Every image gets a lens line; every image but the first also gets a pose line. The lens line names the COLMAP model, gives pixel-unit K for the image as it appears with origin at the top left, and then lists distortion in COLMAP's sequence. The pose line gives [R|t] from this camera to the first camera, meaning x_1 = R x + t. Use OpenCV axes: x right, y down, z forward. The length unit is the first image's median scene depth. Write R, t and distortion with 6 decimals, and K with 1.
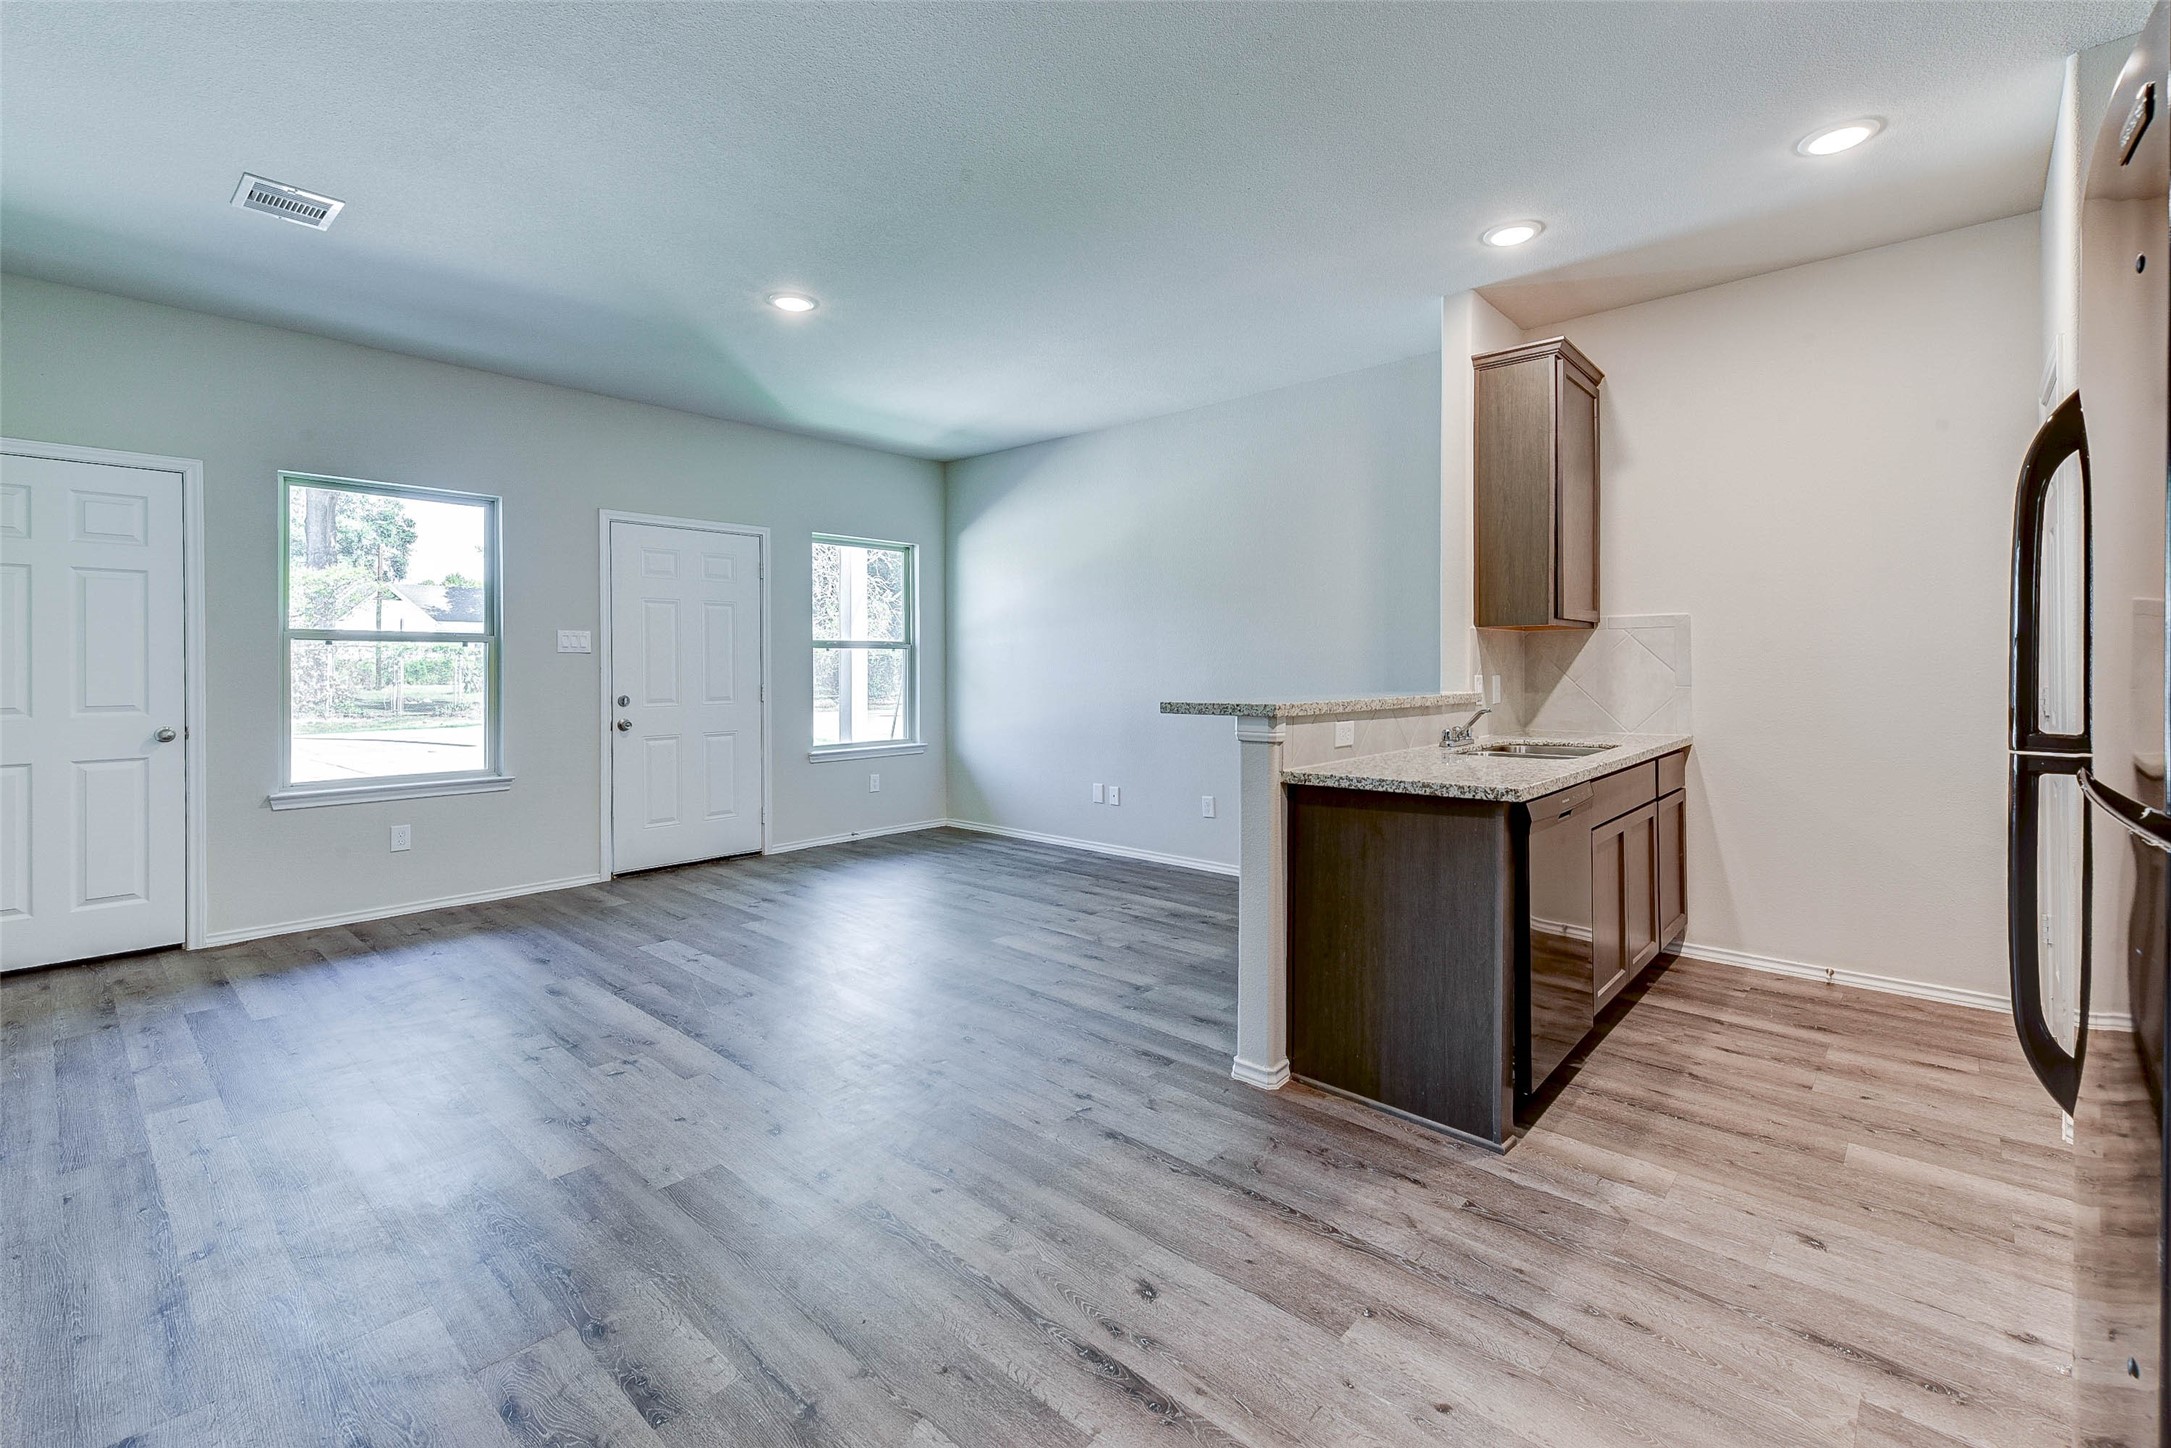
lens RADIAL K [[947.7, 0, 1083.8], [0, 947.7, 666.1], [0, 0, 1]] dist [0.003787, -0.000286]
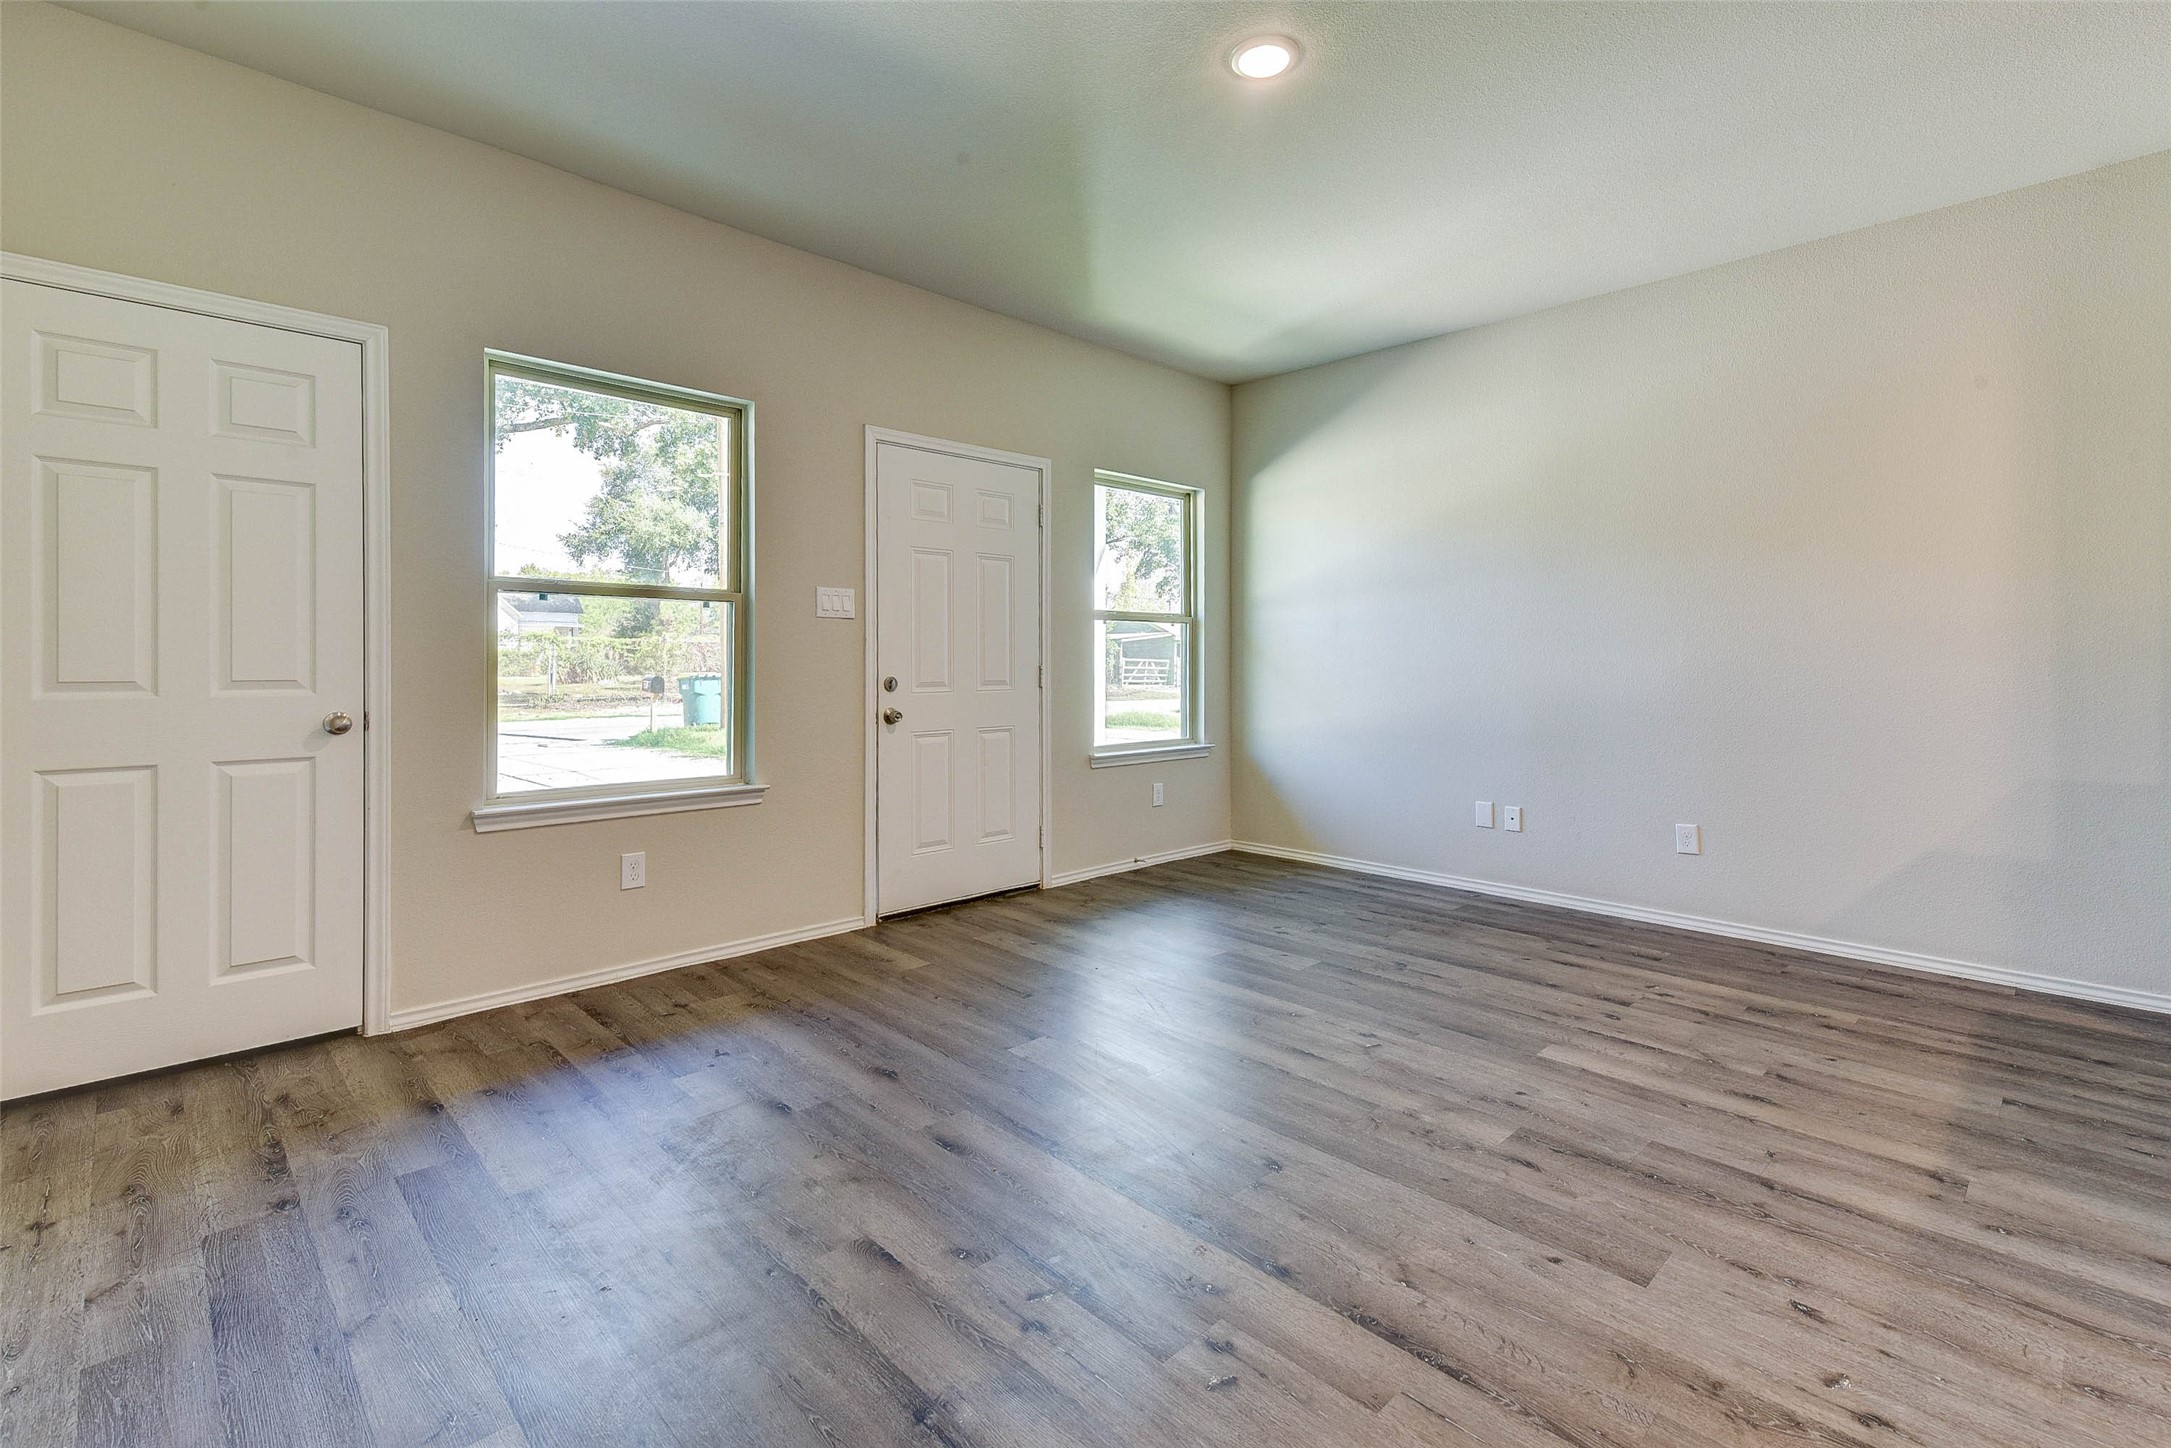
lens RADIAL K [[987.2, 0, 1089.6], [0, 987.2, 663.2], [0, 0, 1]] dist [0.011734, -0.000429]
pose [[0.997708, 0.005019, -0.067487, -0.347011], [-0.004890, 0.999986, 0.002071, 0.022368], [0.067496, -0.001737, 0.997718, 0.295437]]
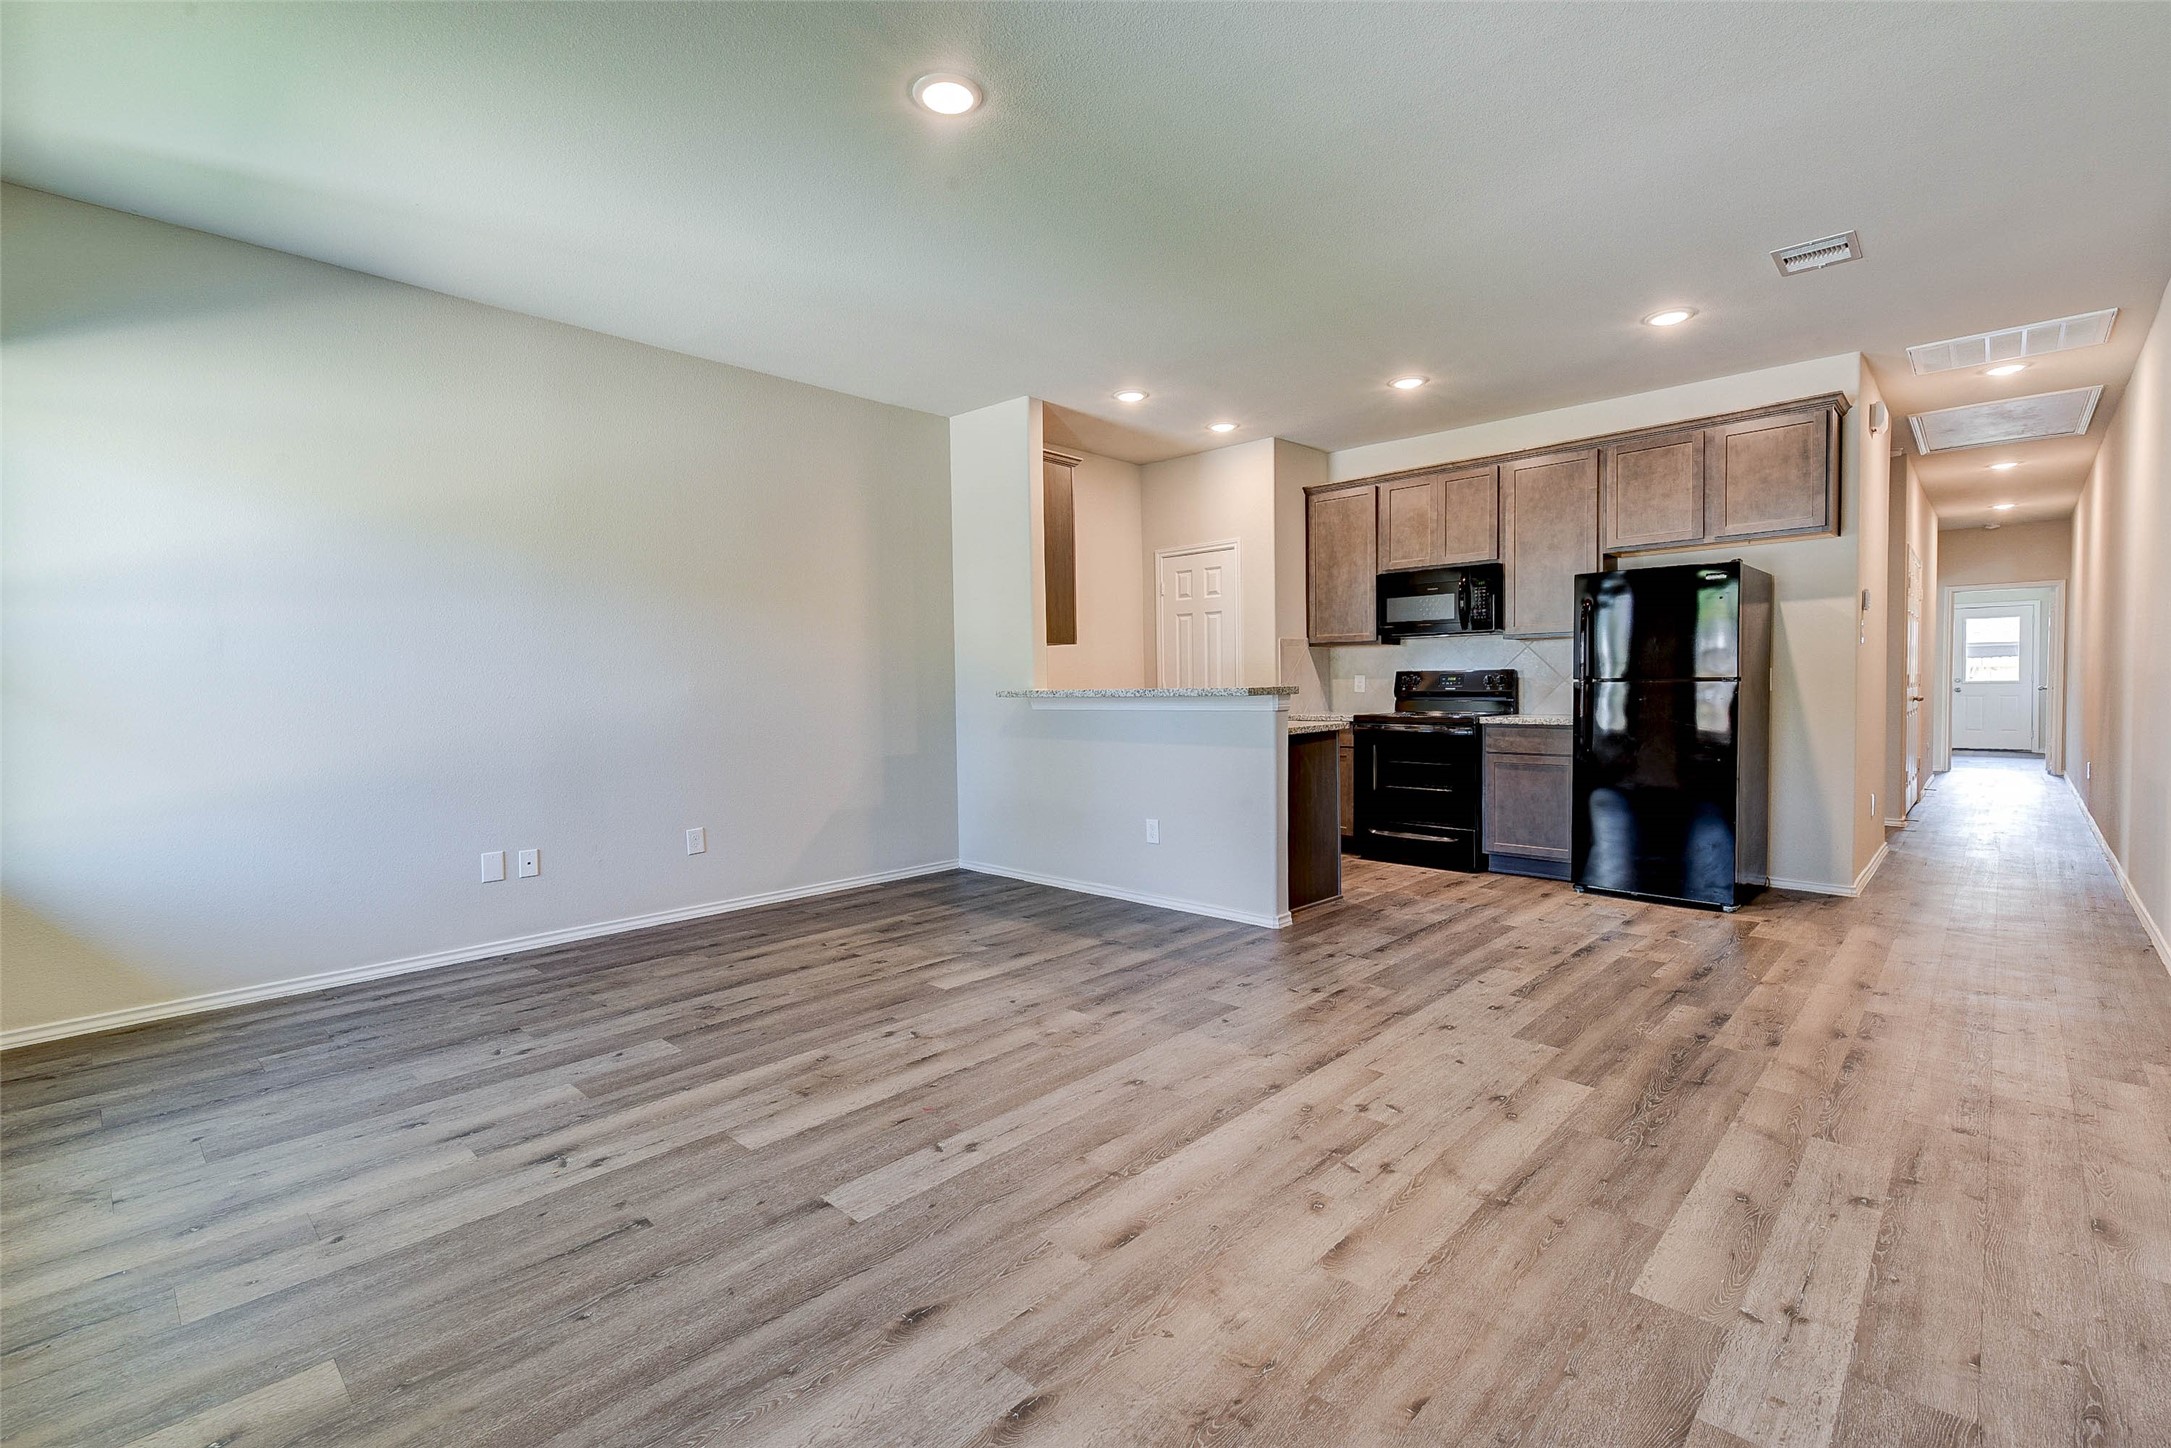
lens RADIAL K [[942.0, 0, 1085.5], [0, 942.0, 724.0], [0, 0, 1]] dist [0.022783, -0.008618]
pose [[0.032119, -0.041799, 0.998610, -0.890906], [0.014065, 0.999045, 0.041365, 0.020815], [-0.999385, 0.012717, 0.032676, 0.816646]]
